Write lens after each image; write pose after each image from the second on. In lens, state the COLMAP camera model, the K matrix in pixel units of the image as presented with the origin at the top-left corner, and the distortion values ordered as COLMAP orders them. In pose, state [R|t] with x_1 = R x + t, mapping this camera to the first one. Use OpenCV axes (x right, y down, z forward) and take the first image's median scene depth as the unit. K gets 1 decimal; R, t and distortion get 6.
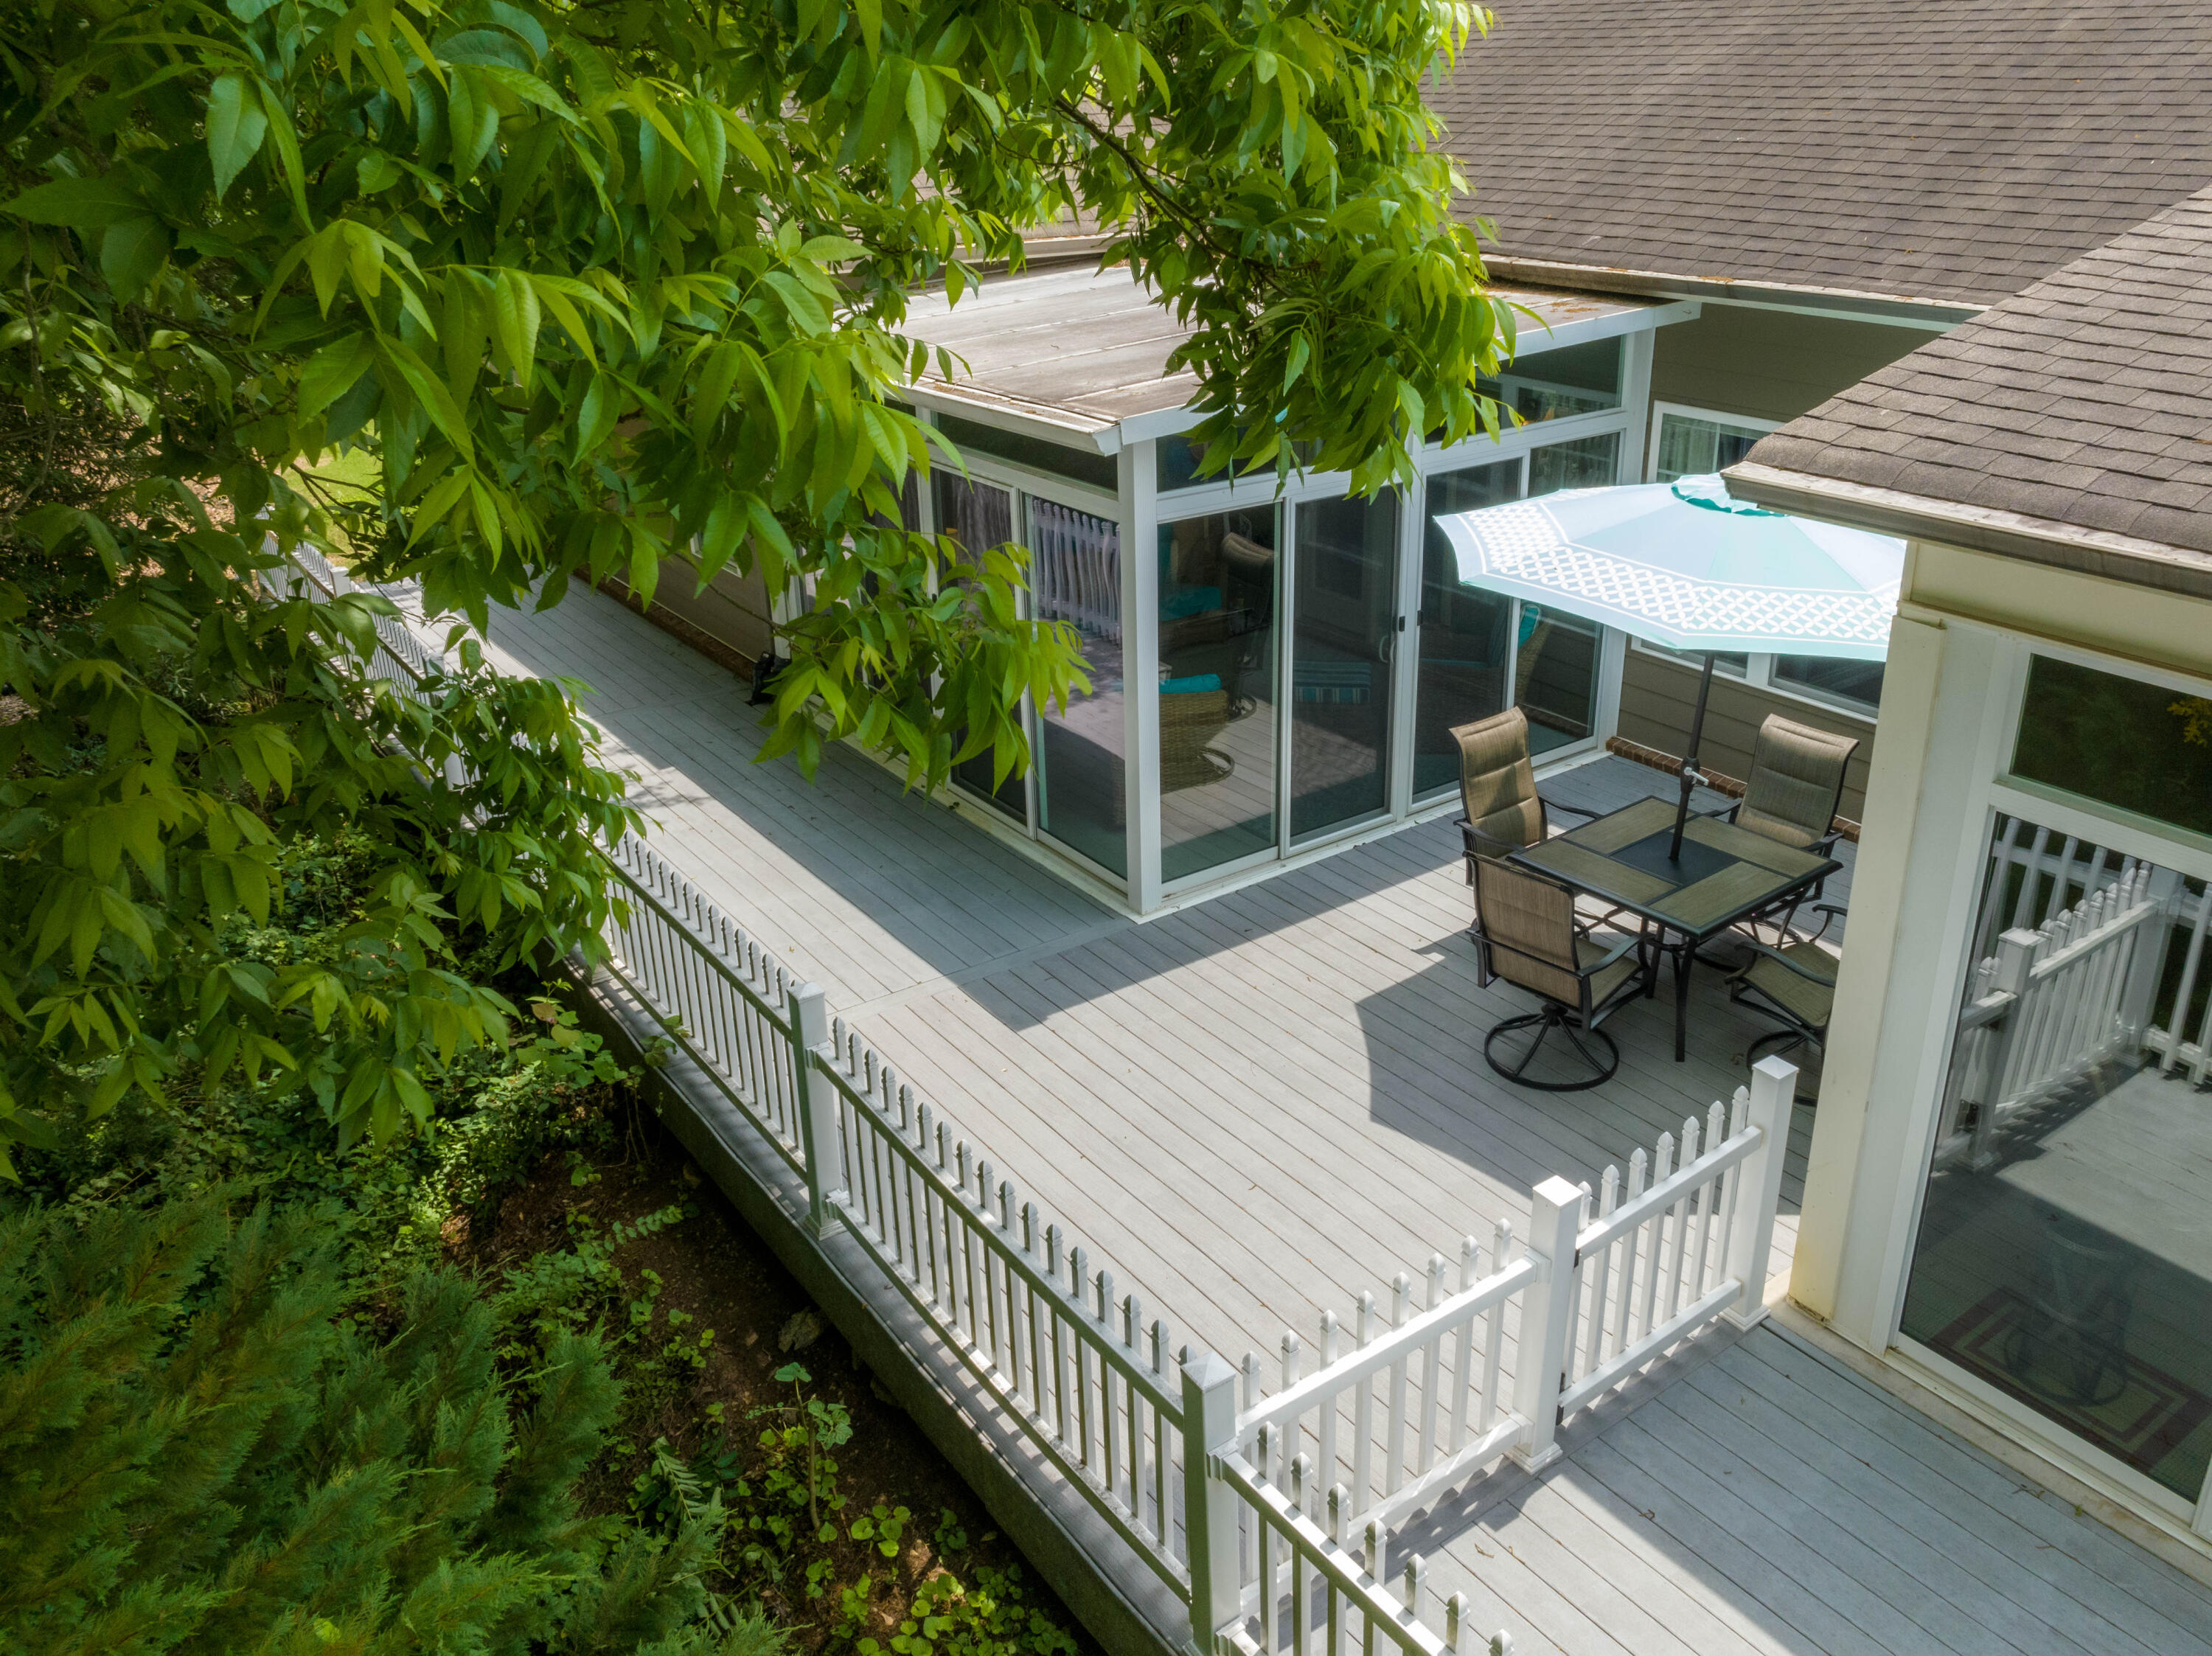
lens RADIAL K [[1740.5, 0, 1168.4], [0, 1740.5, 766.4], [0, 0, 1]] dist [-0.046408, 0.019976]
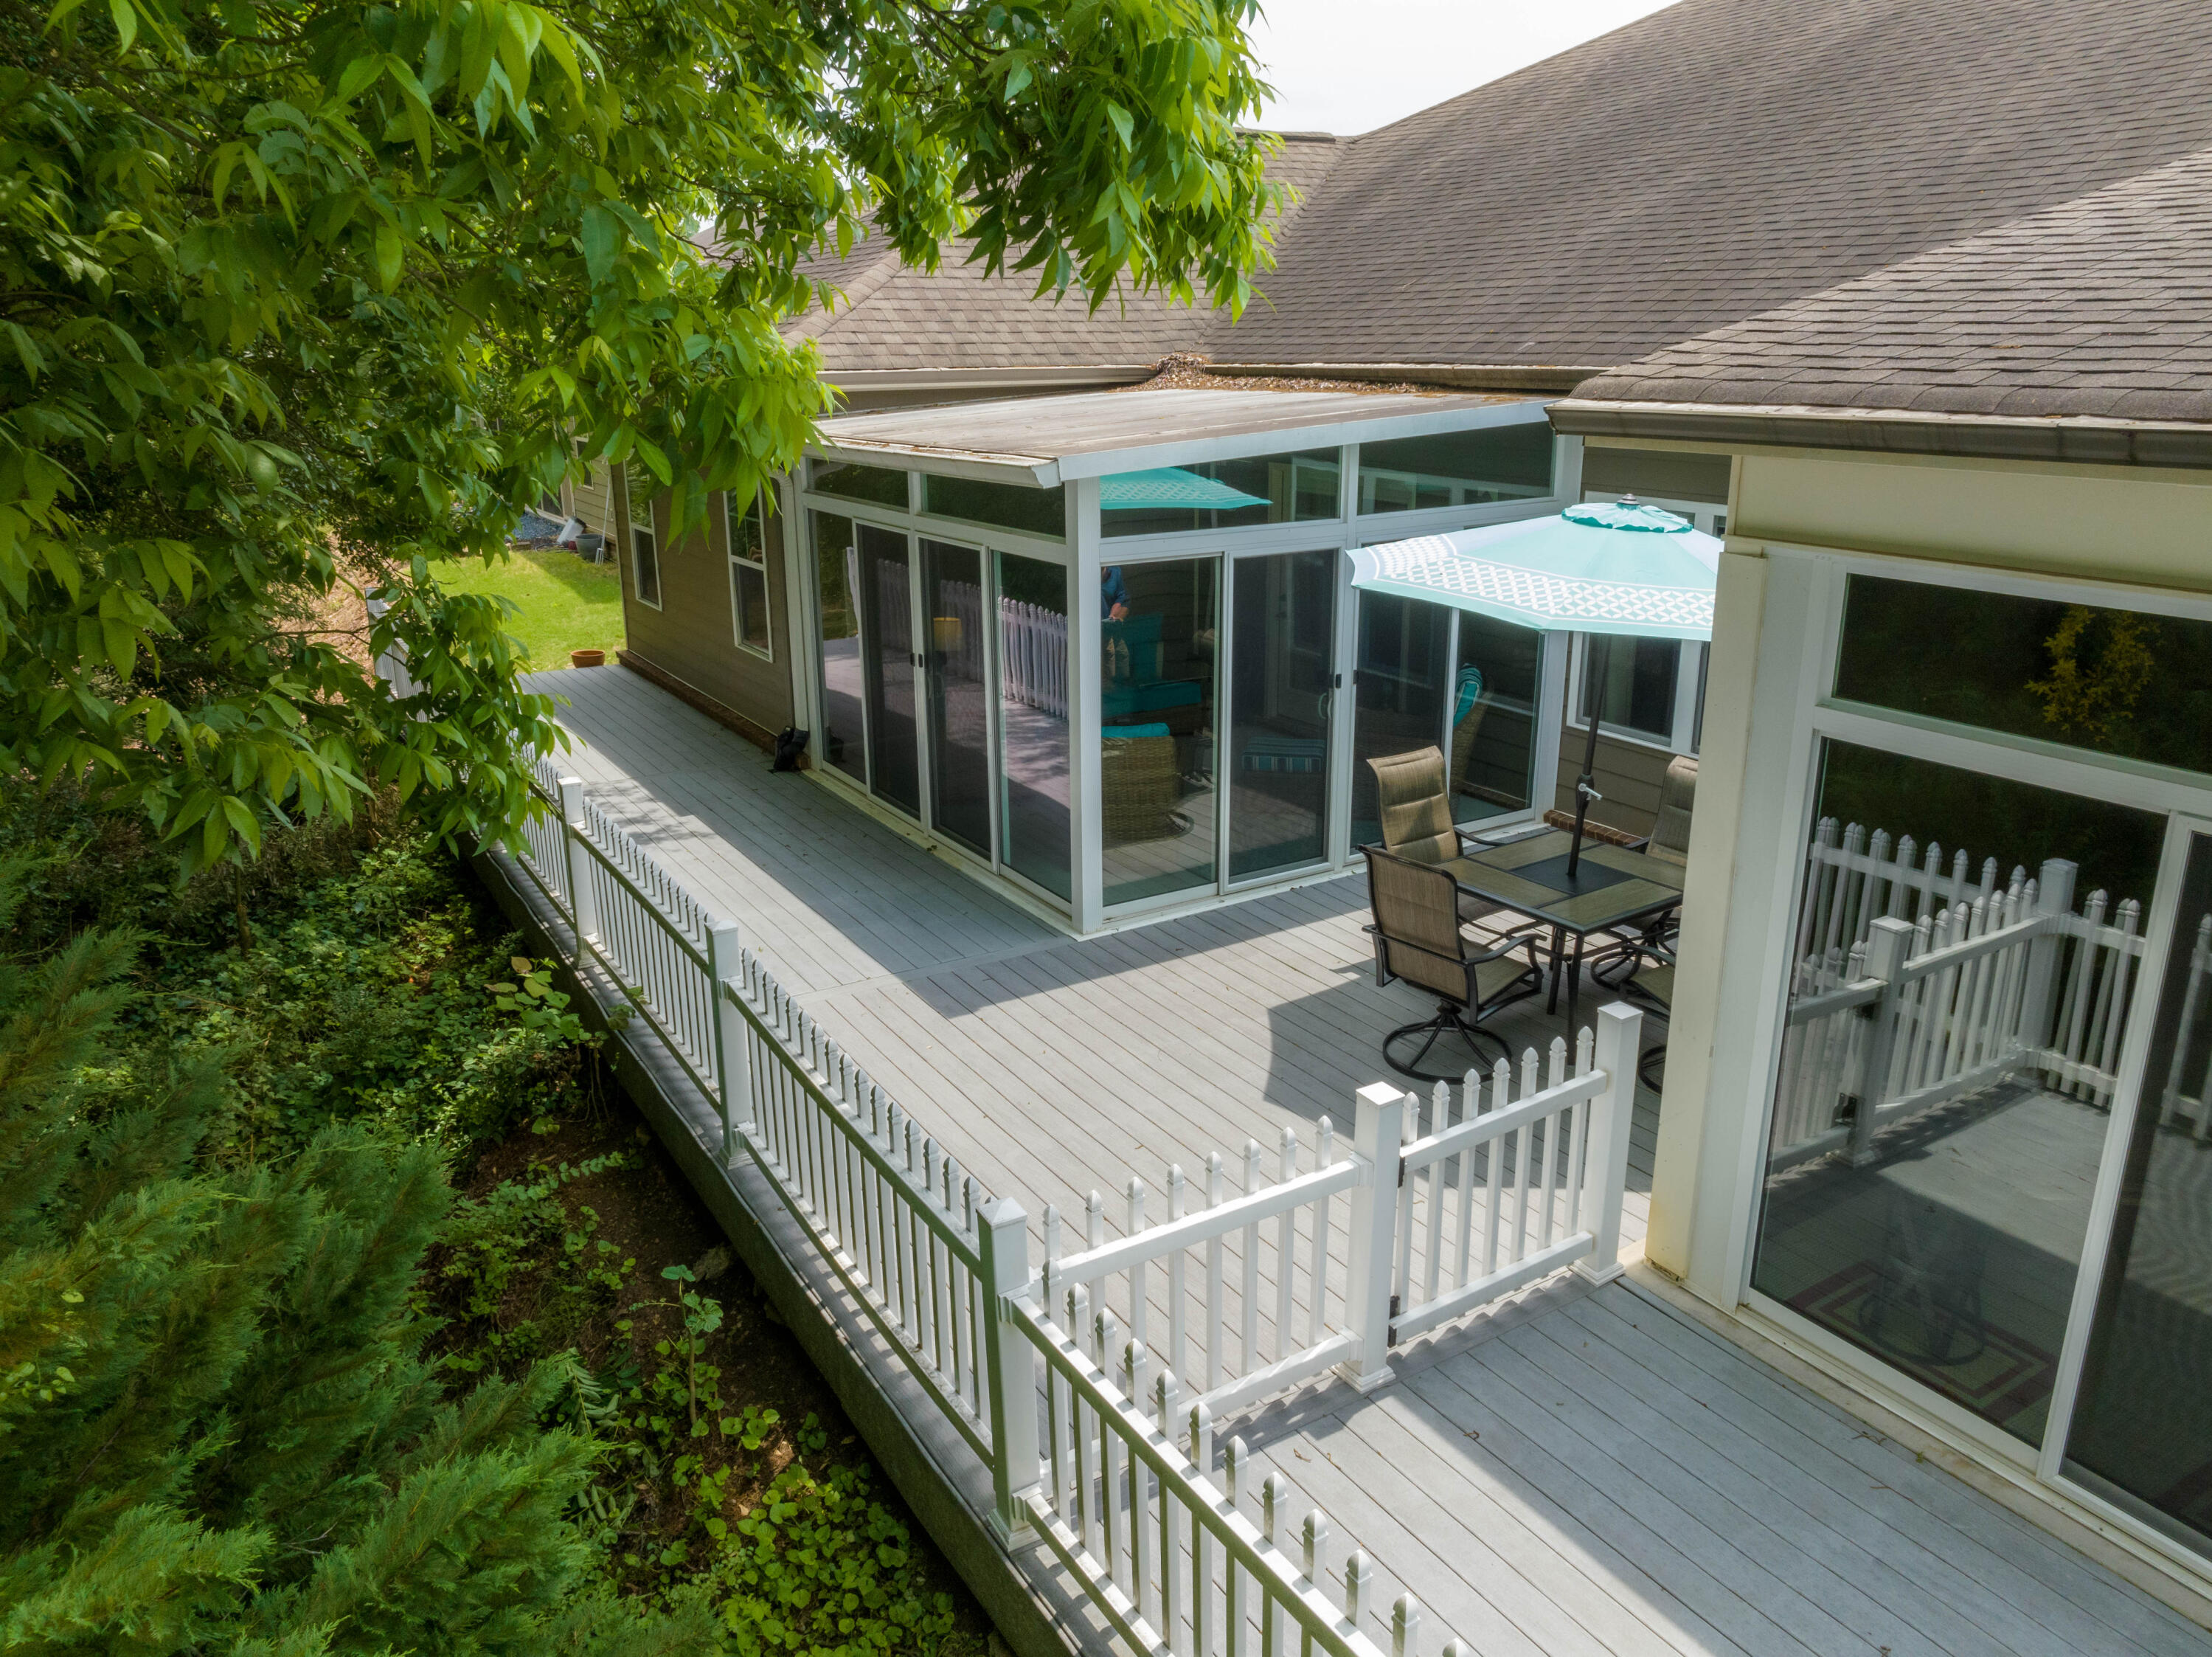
lens RADIAL K [[1565.2, 0, 1108.0], [0, 1565.2, 829.2], [0, 0, 1]] dist [-0.050207, 0.025942]
pose [[0.995275, 0.028911, -0.092690, 0.114744], [-0.037550, 0.994971, -0.092858, 0.143235], [0.089539, 0.095900, 0.991356, 0.043991]]
